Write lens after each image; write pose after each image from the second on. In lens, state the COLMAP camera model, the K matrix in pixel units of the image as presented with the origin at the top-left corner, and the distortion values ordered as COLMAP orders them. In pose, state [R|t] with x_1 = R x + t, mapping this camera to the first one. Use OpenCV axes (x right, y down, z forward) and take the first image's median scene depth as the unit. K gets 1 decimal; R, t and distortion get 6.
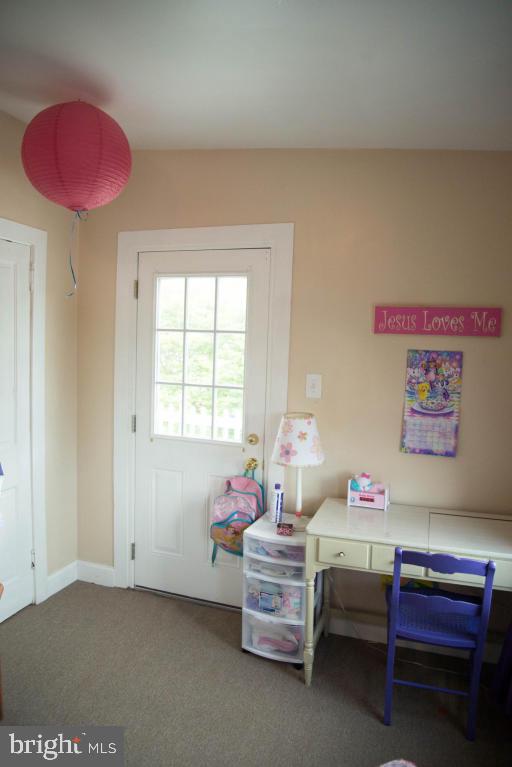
lens RADIAL K [[531.0, 0, 256.0], [0, 531.0, 383.5], [0, 0, 1]] dist [-0.078840, 0.030131]
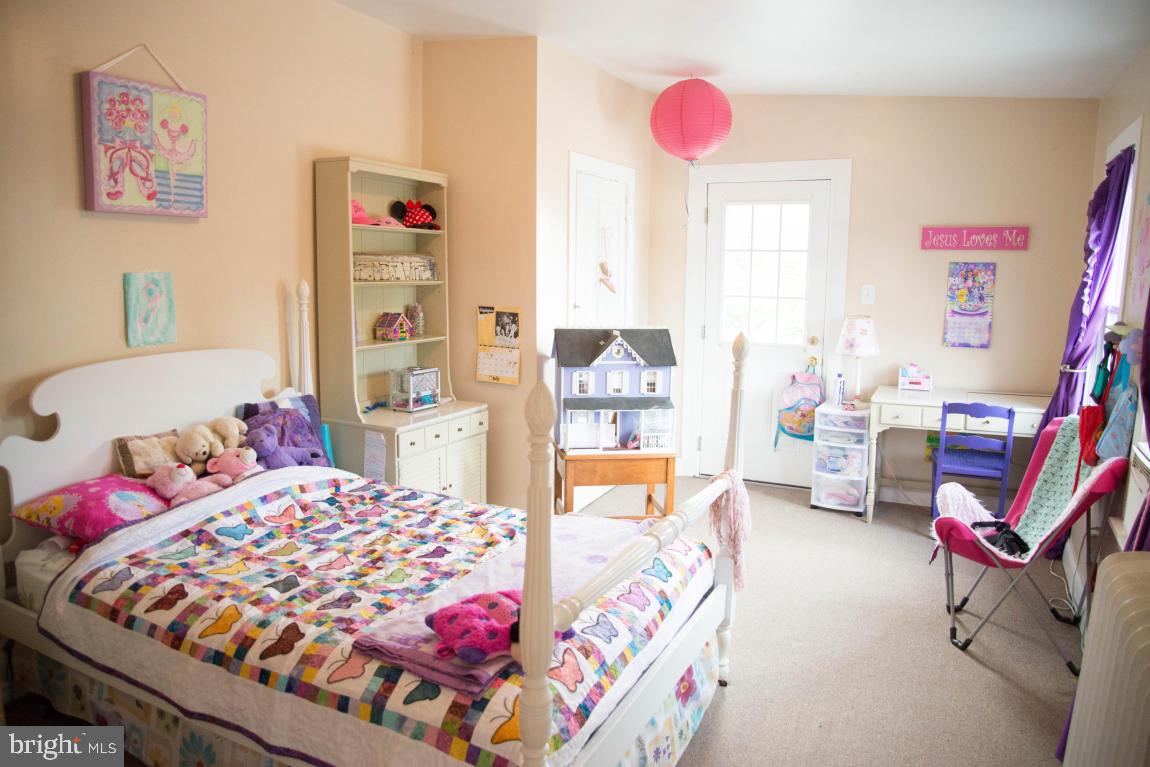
lens RADIAL K [[796.1, 0, 575.0], [0, 796.1, 383.5], [0, 0, 1]] dist [-0.078840, 0.030131]
pose [[0.990490, -0.009281, -0.137272, -0.332655], [0.019680, 0.997020, 0.074593, 0.065241], [0.136171, -0.076585, 0.987721, -0.950109]]
